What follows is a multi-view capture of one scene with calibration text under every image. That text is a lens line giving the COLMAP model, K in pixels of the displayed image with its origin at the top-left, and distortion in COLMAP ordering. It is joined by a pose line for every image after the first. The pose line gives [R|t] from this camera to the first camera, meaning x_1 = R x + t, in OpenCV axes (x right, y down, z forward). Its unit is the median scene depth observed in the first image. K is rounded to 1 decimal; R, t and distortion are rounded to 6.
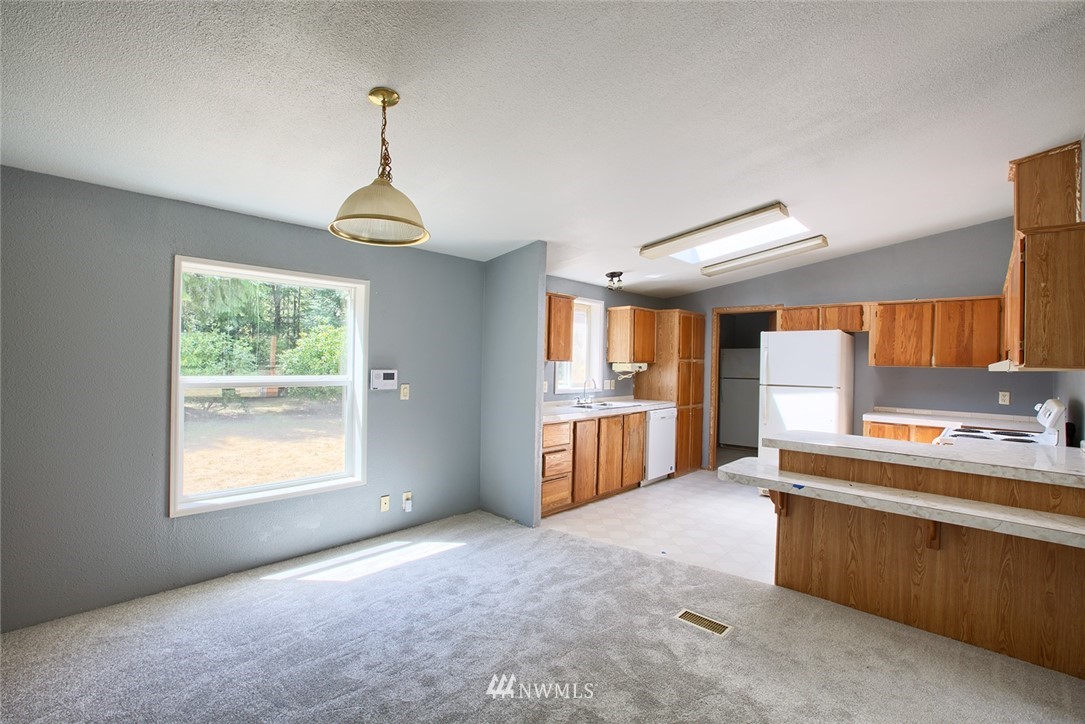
lens RADIAL K [[502.8, 0, 542.5], [0, 502.8, 362.0], [0, 0, 1]] dist [-0.027070, 0.000121]
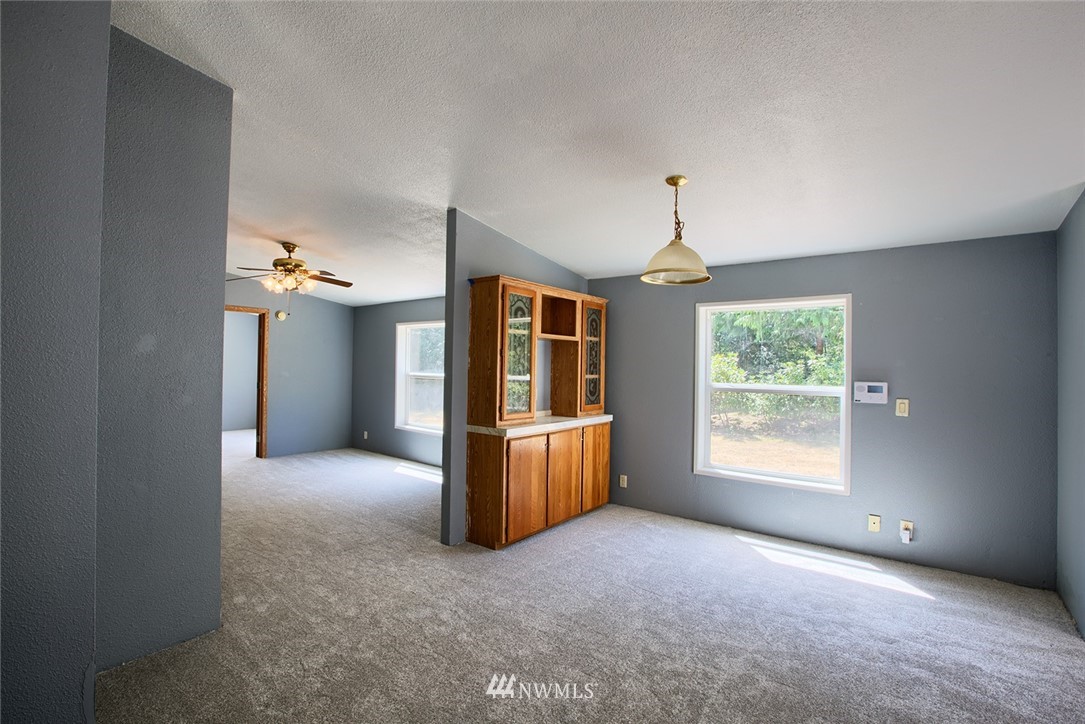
lens RADIAL K [[486.4, 0, 542.5], [0, 486.4, 362.0], [0, 0, 1]] dist [-0.000348, 0.000252]
pose [[0.104553, -0.025464, -0.994193, 0.567276], [-0.016981, 0.999481, -0.027385, 0.013334], [0.994374, 0.019745, 0.104066, 0.282780]]
